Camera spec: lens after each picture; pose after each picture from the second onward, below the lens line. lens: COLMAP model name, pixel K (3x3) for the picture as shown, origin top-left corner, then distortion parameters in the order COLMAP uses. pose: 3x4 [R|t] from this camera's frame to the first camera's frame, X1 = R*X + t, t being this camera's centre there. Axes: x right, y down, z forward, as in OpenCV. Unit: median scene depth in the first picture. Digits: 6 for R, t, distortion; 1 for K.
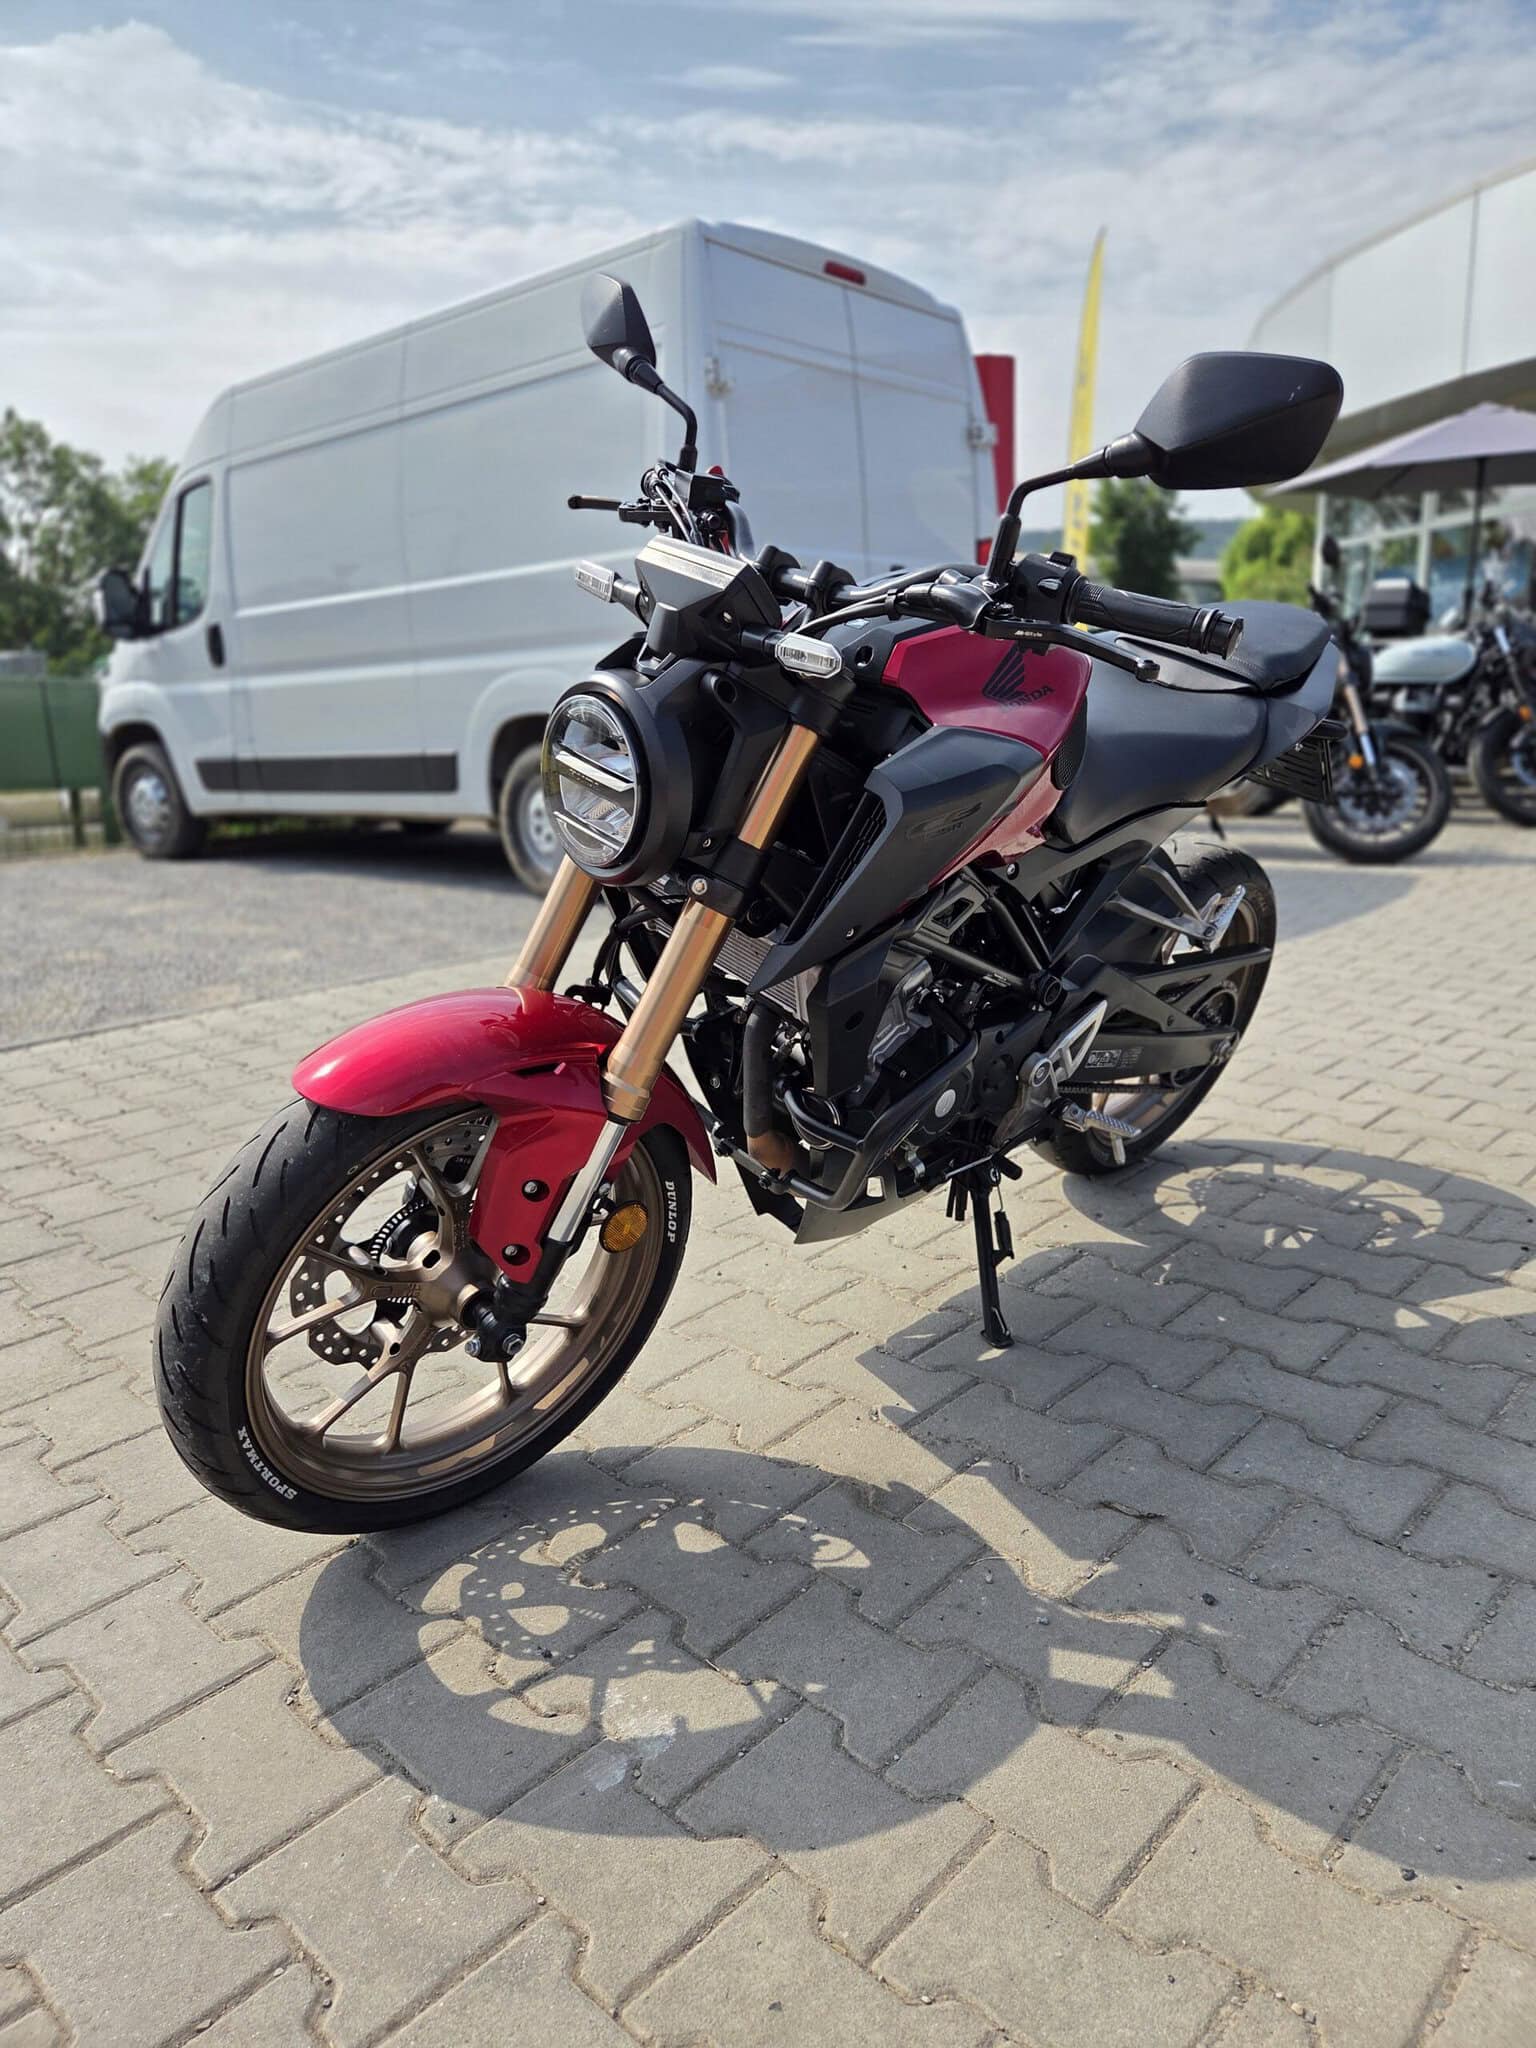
lens RADIAL K [[1382.4, 0, 763.4], [0, 1382.4, 1018.5], [0, 0, 1]] dist [0.069463, -0.055585]
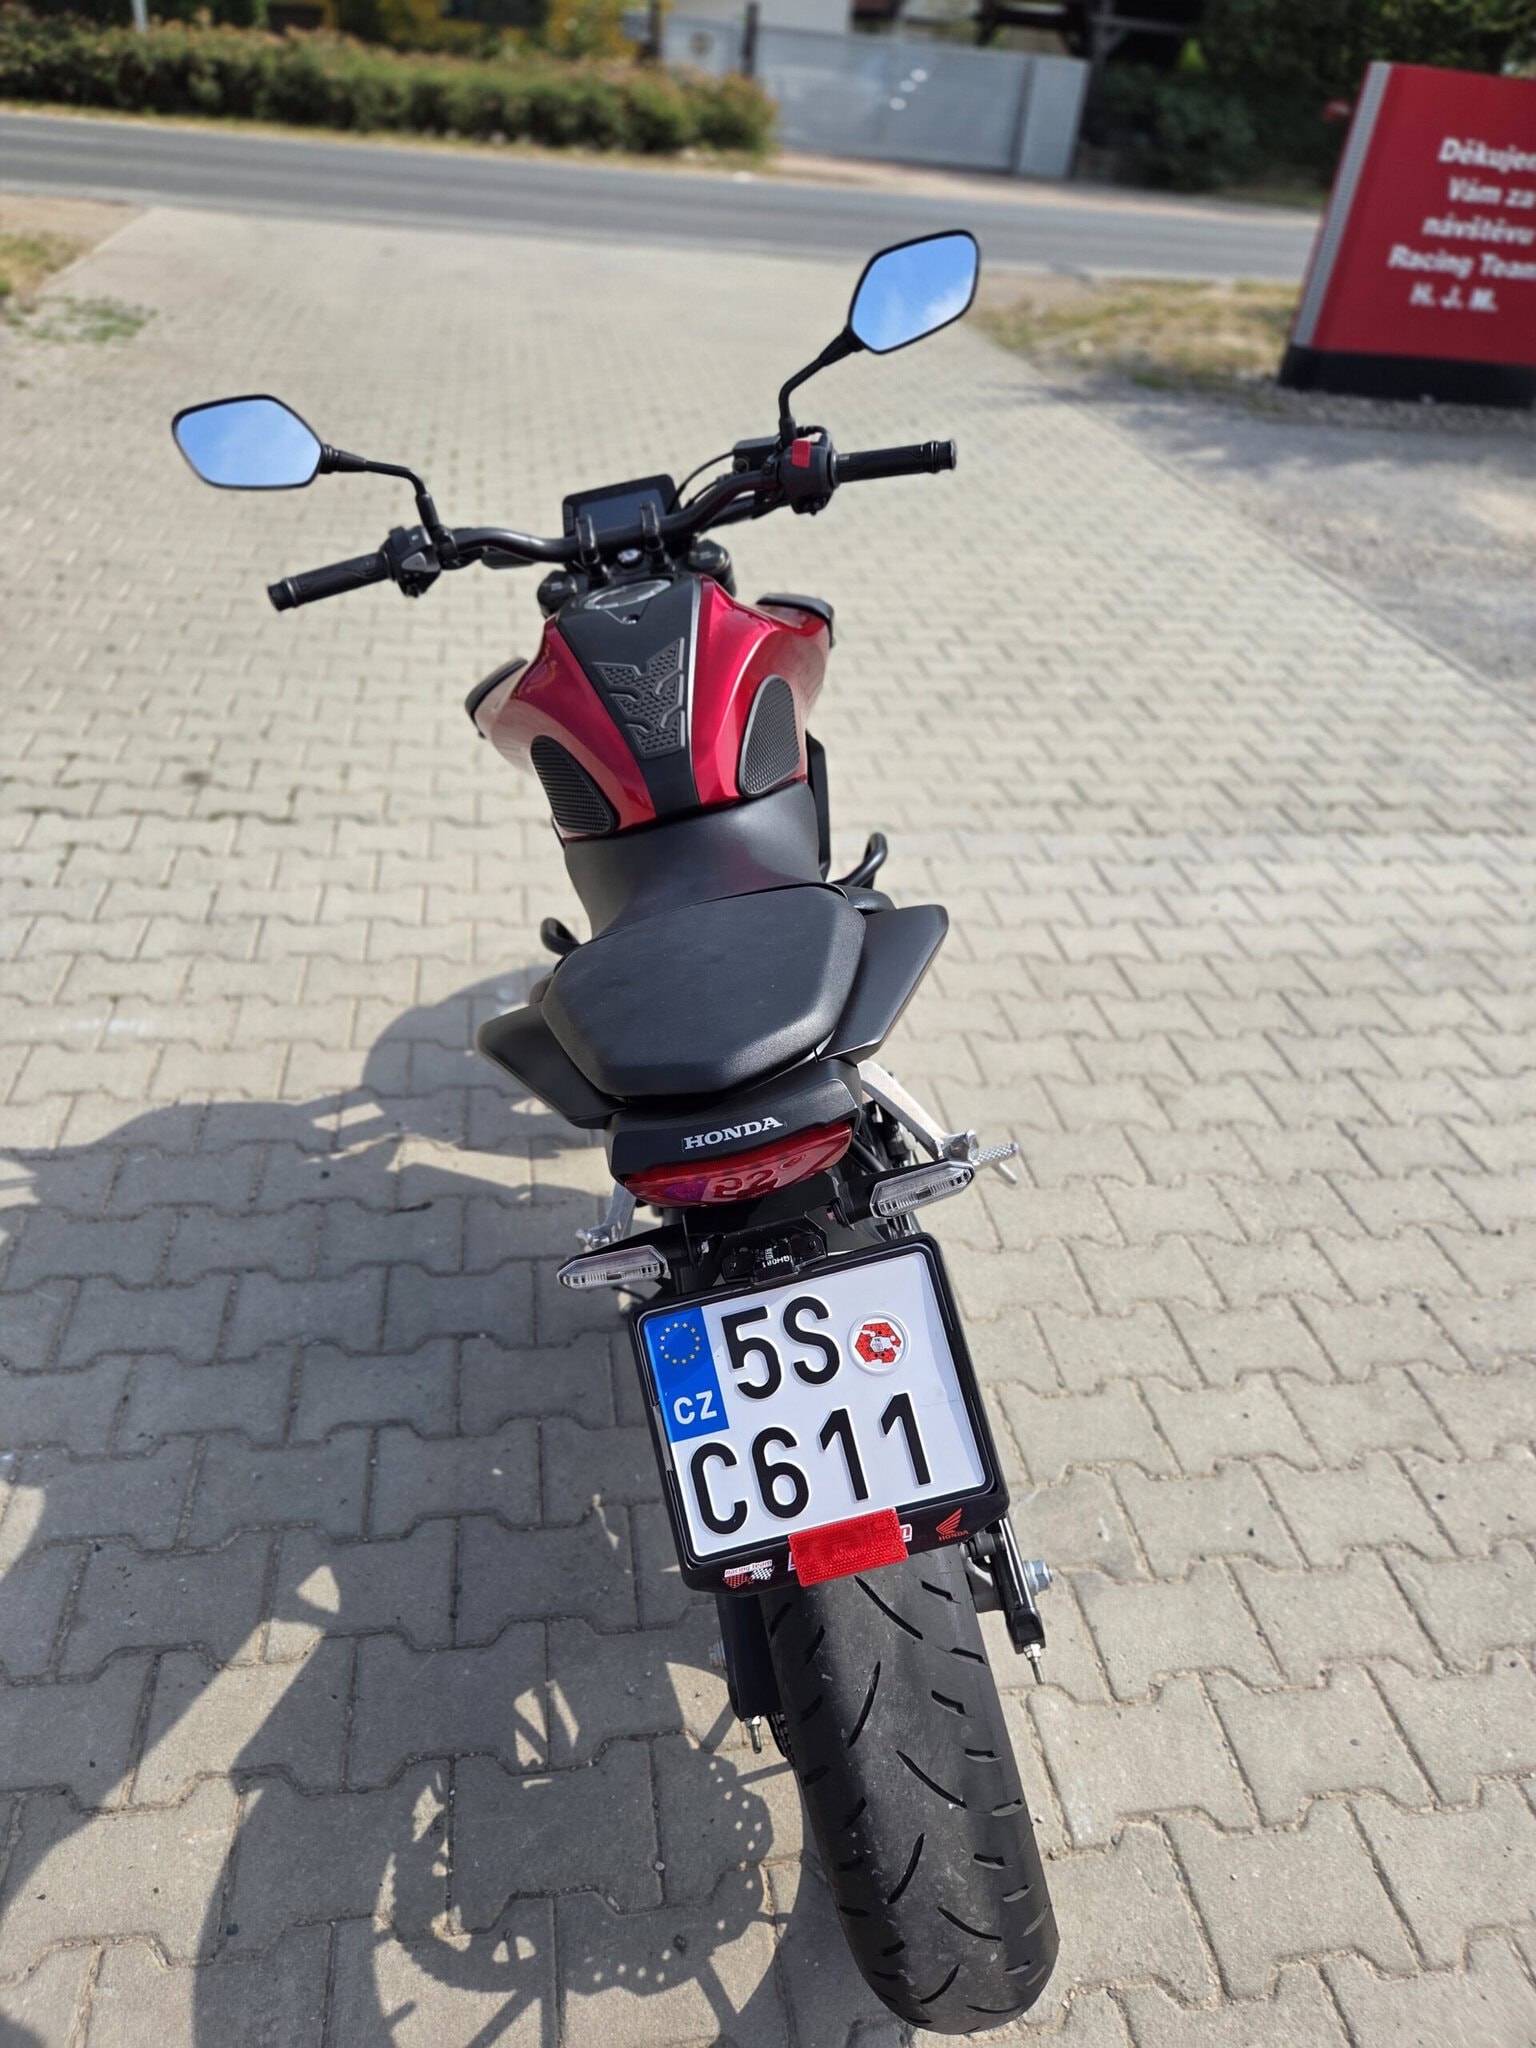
lens RADIAL K [[1382.0, 0, 740.6], [0, 1382.0, 1034.9], [0, 0, 1]] dist [0.072474, -0.063184]
pose [[-0.620583, 0.431297, -0.654874, 0.848250], [-0.241356, 0.689541, 0.682847, -0.768456], [0.746072, 0.581821, -0.323821, 1.510337]]
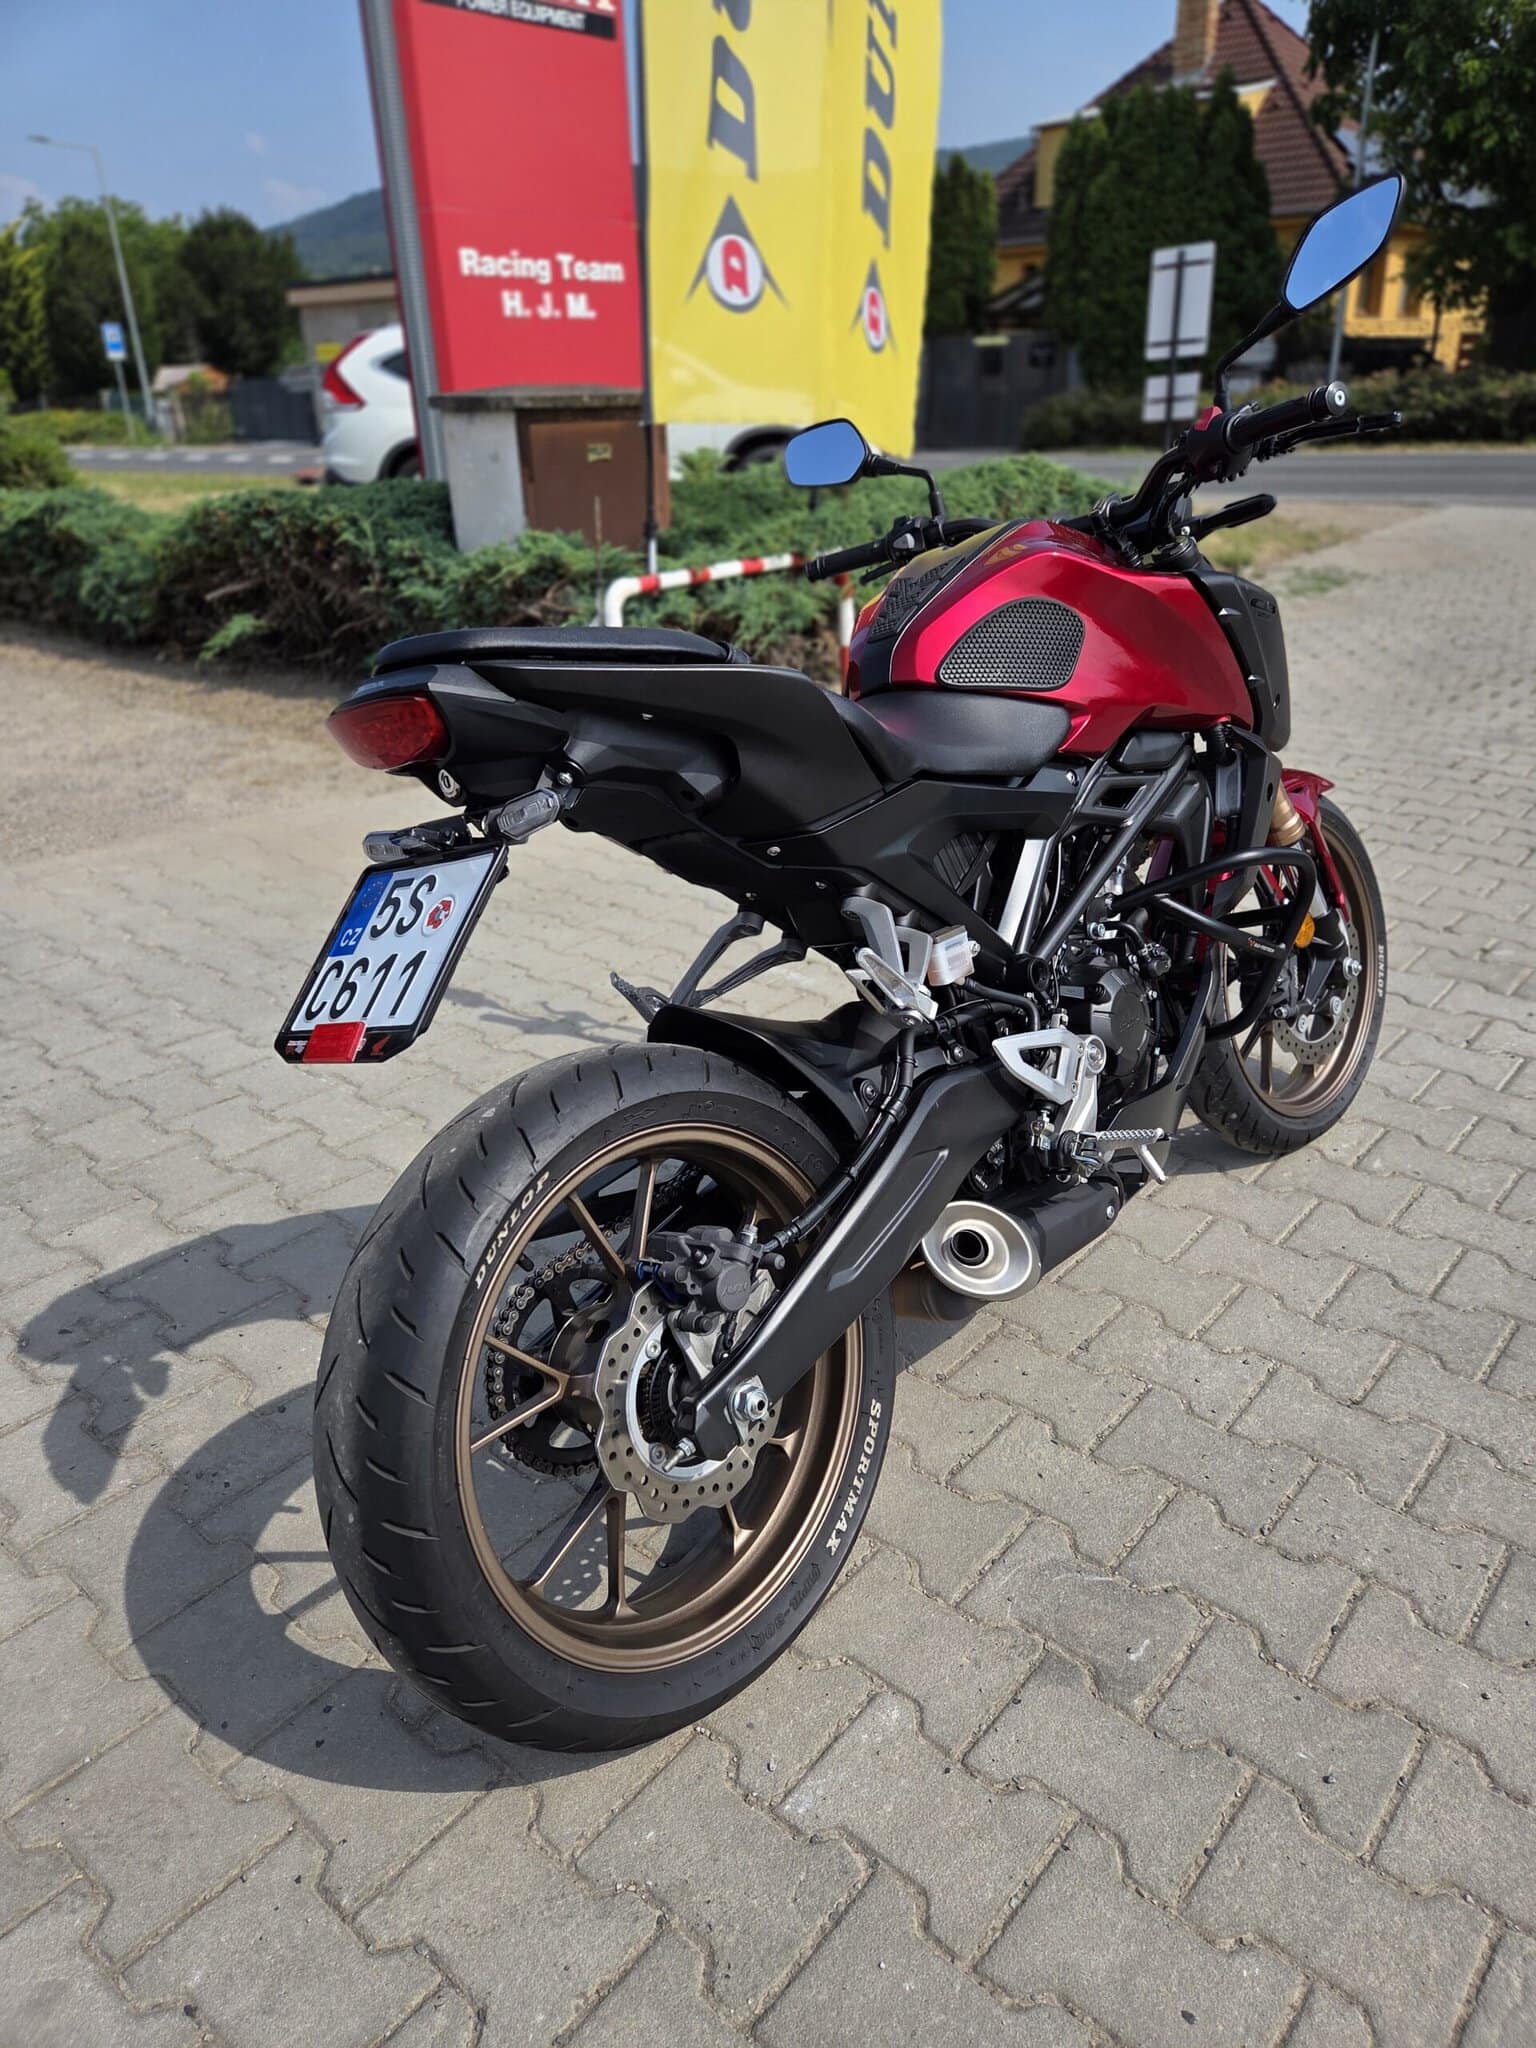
lens RADIAL K [[1368.9, 0, 770.2], [0, 1368.9, 1014.2], [0, 0, 1]] dist [0.070172, -0.057925]
pose [[-0.997298, 0.070617, -0.020233, 0.341782], [0.043911, 0.793906, 0.606453, -0.662395], [0.058889, 0.603926, -0.794862, 2.019941]]
